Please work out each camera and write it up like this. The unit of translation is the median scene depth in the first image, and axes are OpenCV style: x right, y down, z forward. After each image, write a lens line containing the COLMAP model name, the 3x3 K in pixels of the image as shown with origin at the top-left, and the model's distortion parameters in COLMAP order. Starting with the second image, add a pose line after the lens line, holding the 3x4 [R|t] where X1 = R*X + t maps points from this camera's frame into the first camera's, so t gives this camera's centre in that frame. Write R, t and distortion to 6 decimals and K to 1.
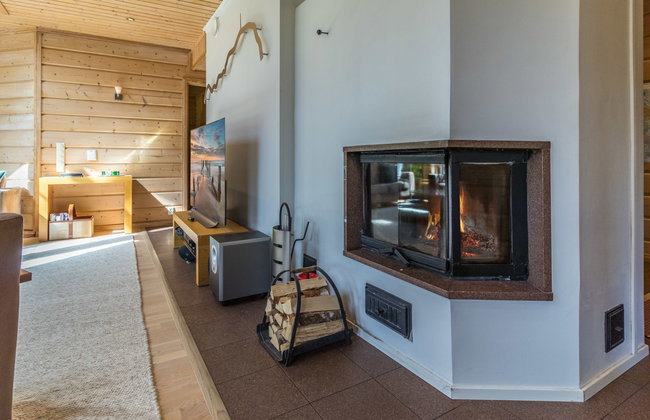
lens RADIAL K [[352.9, 0, 338.3], [0, 352.9, 159.4], [0, 0, 1]] dist [0.000851, -0.001800]
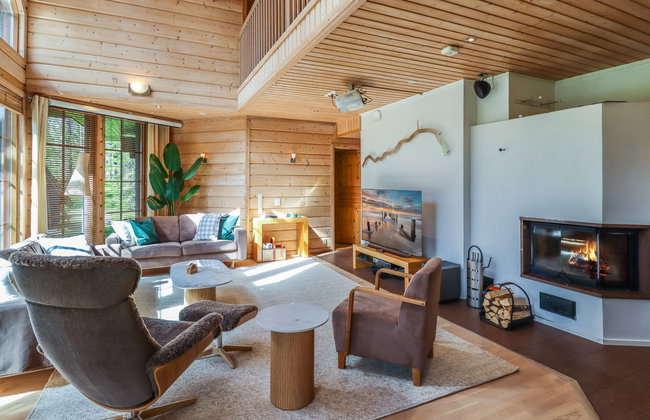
lens RADIAL K [[352.9, 0, 330.8], [0, 352.9, 181.1], [0, 0, 1]] dist [0.000851, -0.001800]
pose [[0.996677, 0.000716, -0.081449, -0.407239], [-0.000248, 0.999983, 0.005753, -0.116179], [0.081451, -0.005714, 0.996661, -0.445979]]
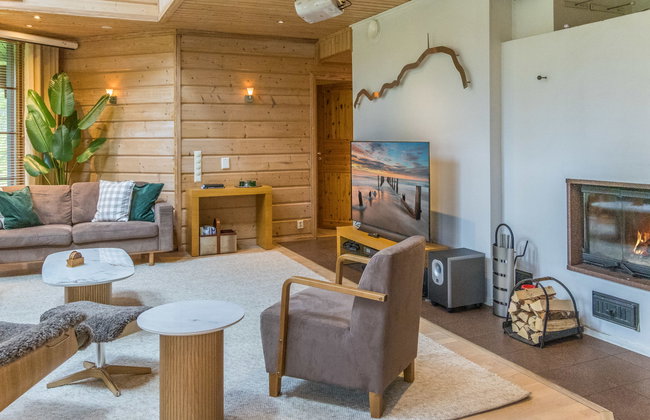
lens RADIAL K [[576.5, 0, 340.6], [0, 576.5, 137.5], [0, 0, 1]] dist [-0.011635, 0.022709]
pose [[0.995372, -0.004478, -0.095989, -0.282502], [0.005245, 0.999956, 0.007744, -0.098376], [0.095950, -0.008212, 0.995352, -0.512333]]
